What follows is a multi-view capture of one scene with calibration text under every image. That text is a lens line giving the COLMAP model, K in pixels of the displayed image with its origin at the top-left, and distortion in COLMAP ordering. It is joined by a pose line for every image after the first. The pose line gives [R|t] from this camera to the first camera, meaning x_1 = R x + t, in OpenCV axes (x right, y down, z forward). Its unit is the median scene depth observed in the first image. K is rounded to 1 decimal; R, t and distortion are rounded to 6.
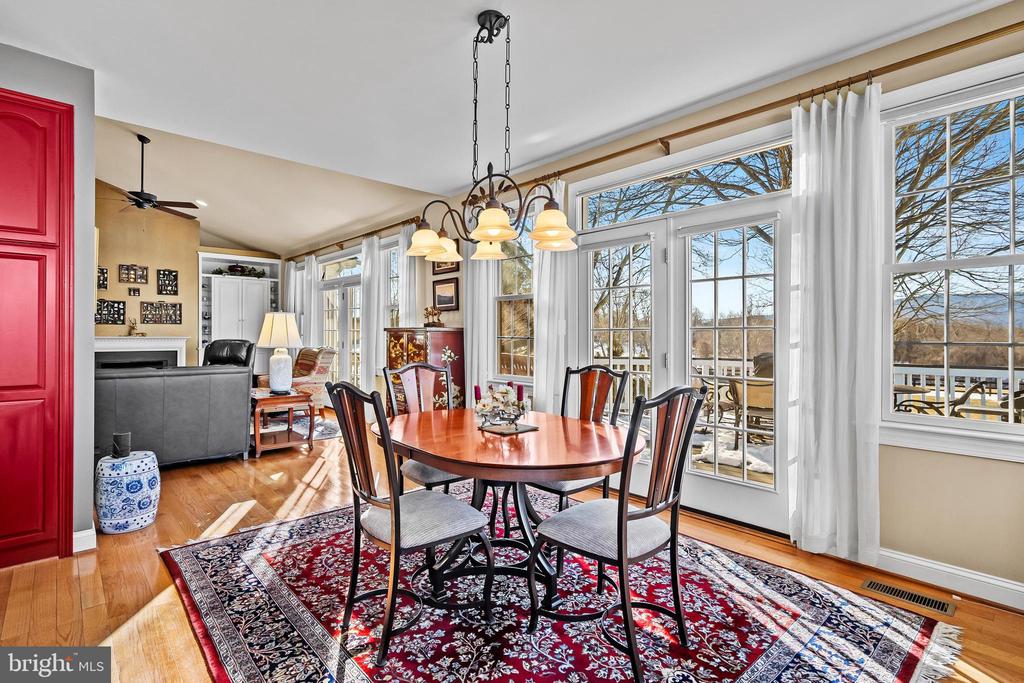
lens RADIAL K [[494.1, 0, 516.3], [0, 494.1, 336.5], [0, 0, 1]] dist [0.001674, -0.000496]
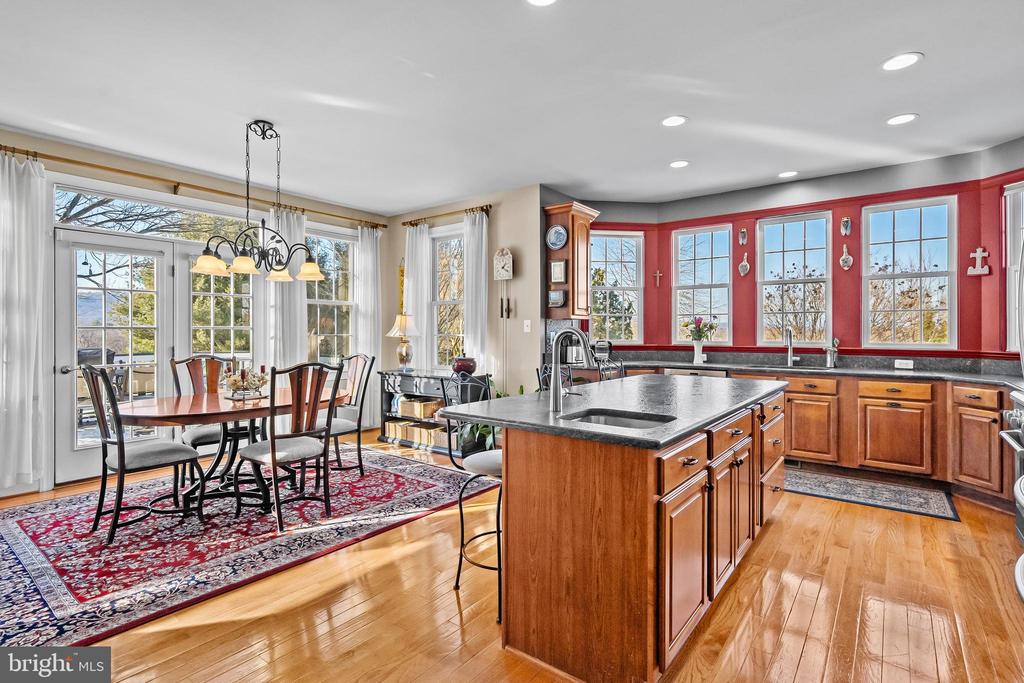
lens RADIAL K [[494.1, 0, 511.3], [0, 494.1, 337.7], [0, 0, 1]] dist [0.001674, -0.000496]
pose [[-0.166705, -0.014525, 0.985900, -1.595048], [0.004767, 0.999868, 0.015537, -0.007058], [-0.985995, 0.007290, -0.166614, 0.482267]]
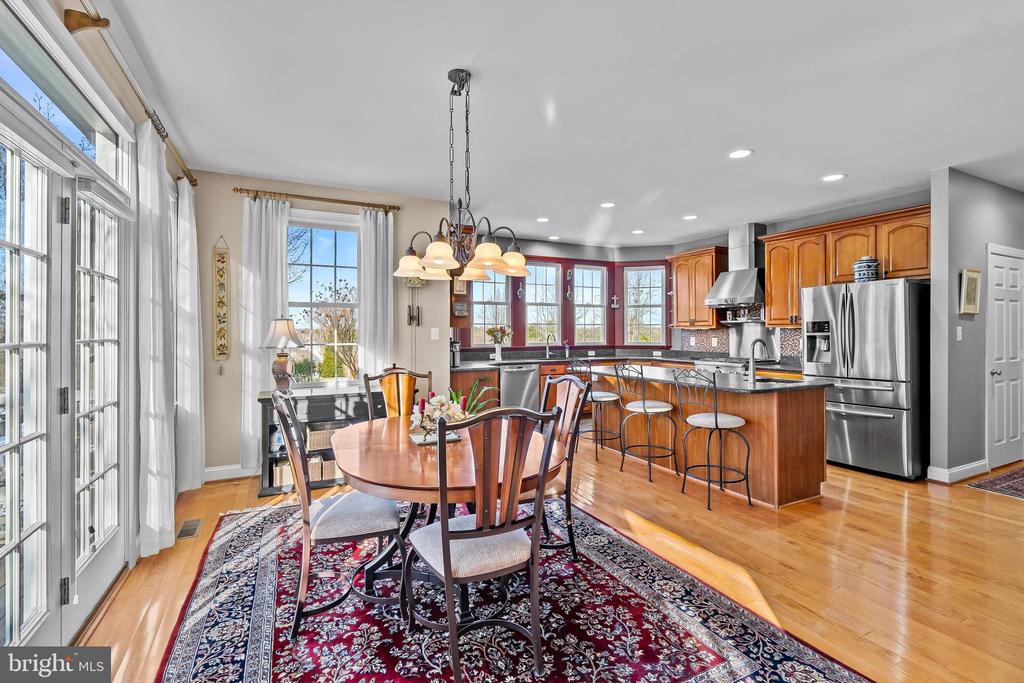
lens RADIAL K [[464.0, 0, 507.3], [0, 464.0, 331.9], [0, 0, 1]] dist [-0.007114, 0.000653]
pose [[-0.956749, 0.000027, 0.290914, -0.455397], [0.002297, 0.999970, 0.007460, -0.046065], [-0.290905, 0.007806, -0.956720, 1.924702]]
